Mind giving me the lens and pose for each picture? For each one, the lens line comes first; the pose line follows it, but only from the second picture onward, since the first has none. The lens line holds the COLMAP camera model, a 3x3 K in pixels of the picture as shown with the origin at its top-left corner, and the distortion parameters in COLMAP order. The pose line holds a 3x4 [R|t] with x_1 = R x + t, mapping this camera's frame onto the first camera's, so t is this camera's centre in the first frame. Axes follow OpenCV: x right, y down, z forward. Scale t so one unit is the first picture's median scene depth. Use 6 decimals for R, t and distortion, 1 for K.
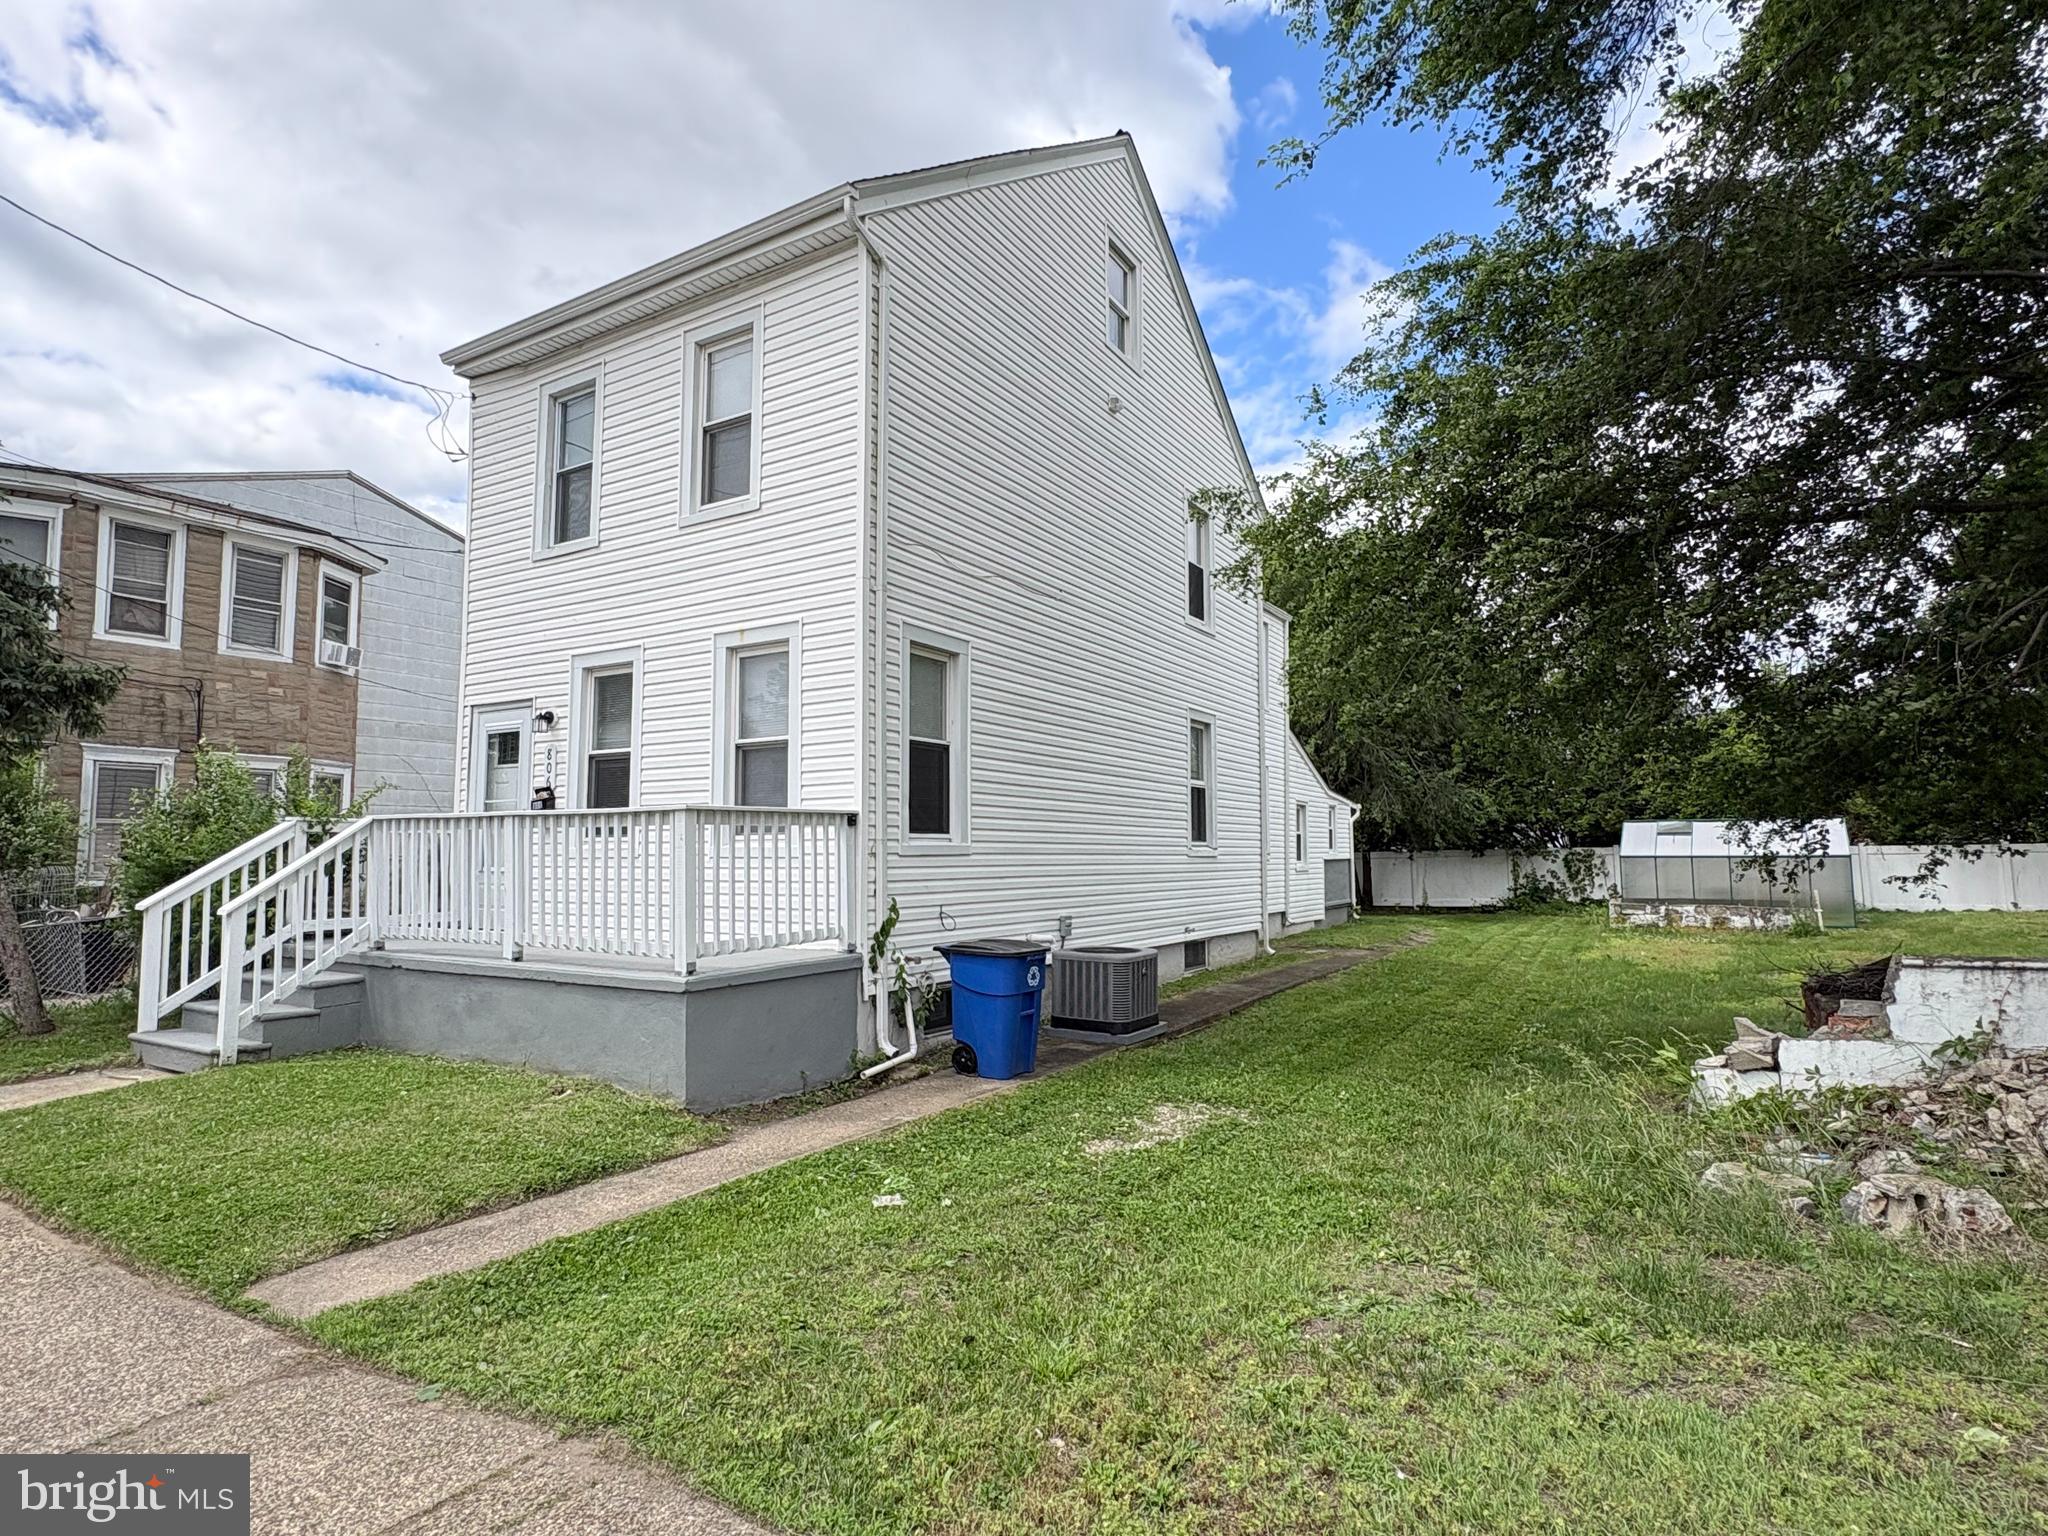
lens RADIAL K [[1071.1, 0, 1027.7], [0, 1071.1, 775.0], [0, 0, 1]] dist [-0.001782, -0.000159]
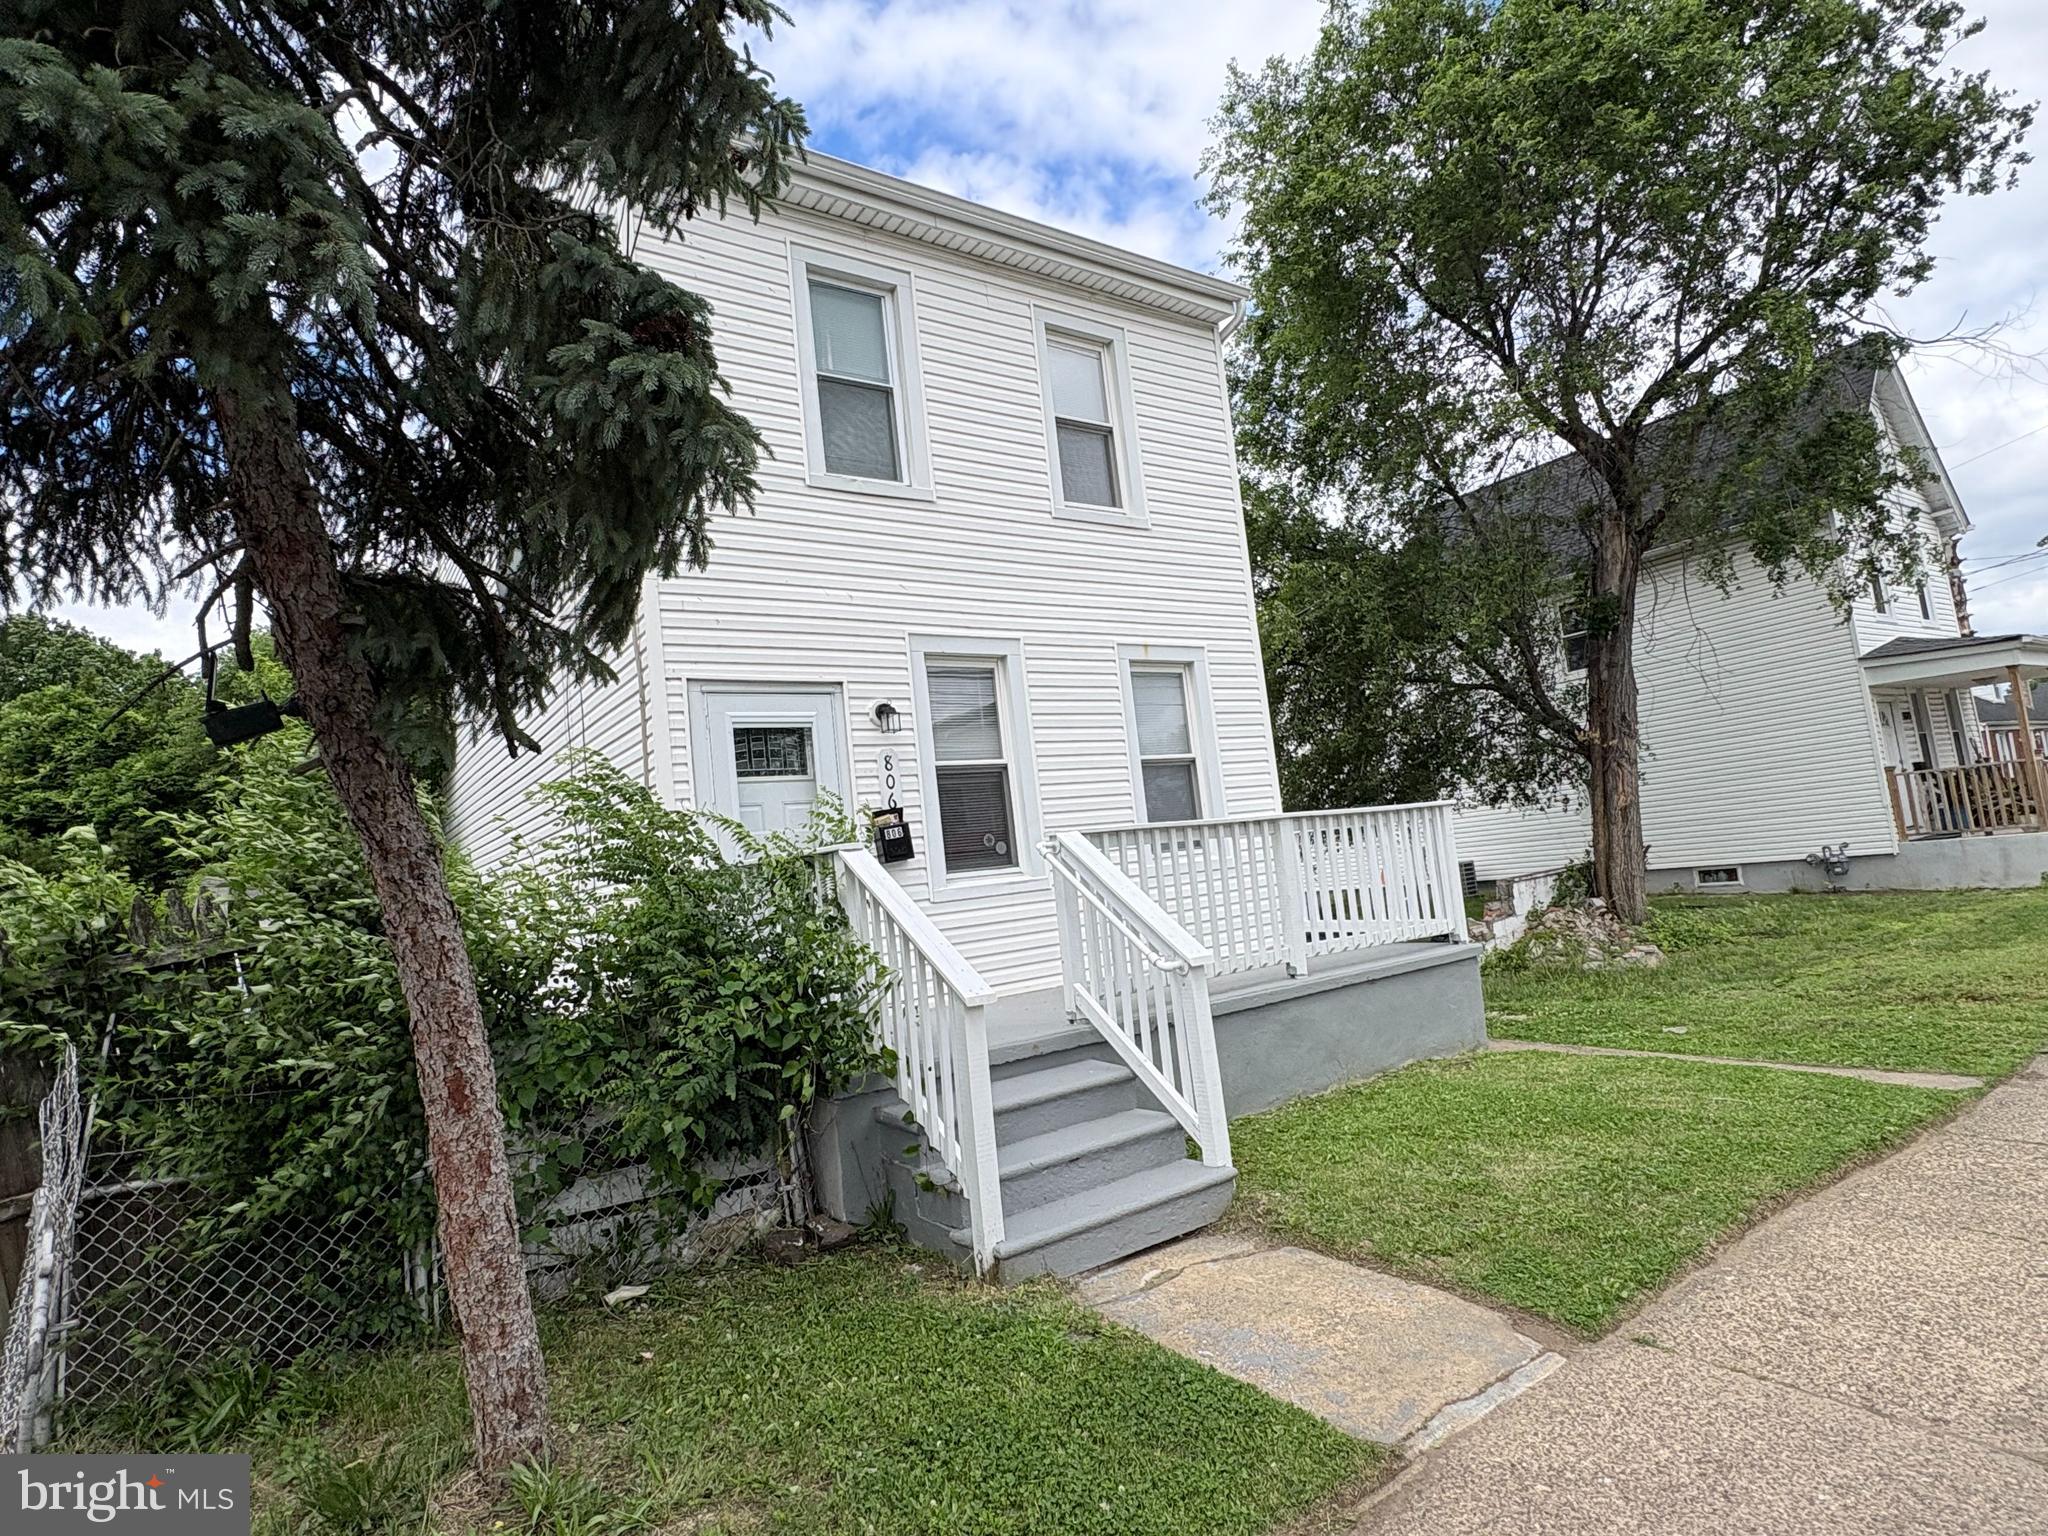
lens RADIAL K [[1071.1, 0, 1023.6], [0, 1071.1, 759.4], [0, 0, 1]] dist [-0.001782, -0.000159]
pose [[0.414003, 0.047952, 0.909012, -1.190613], [0.029082, 0.997405, -0.065860, 0.032155], [-0.909811, 0.053702, 0.411534, 0.690394]]
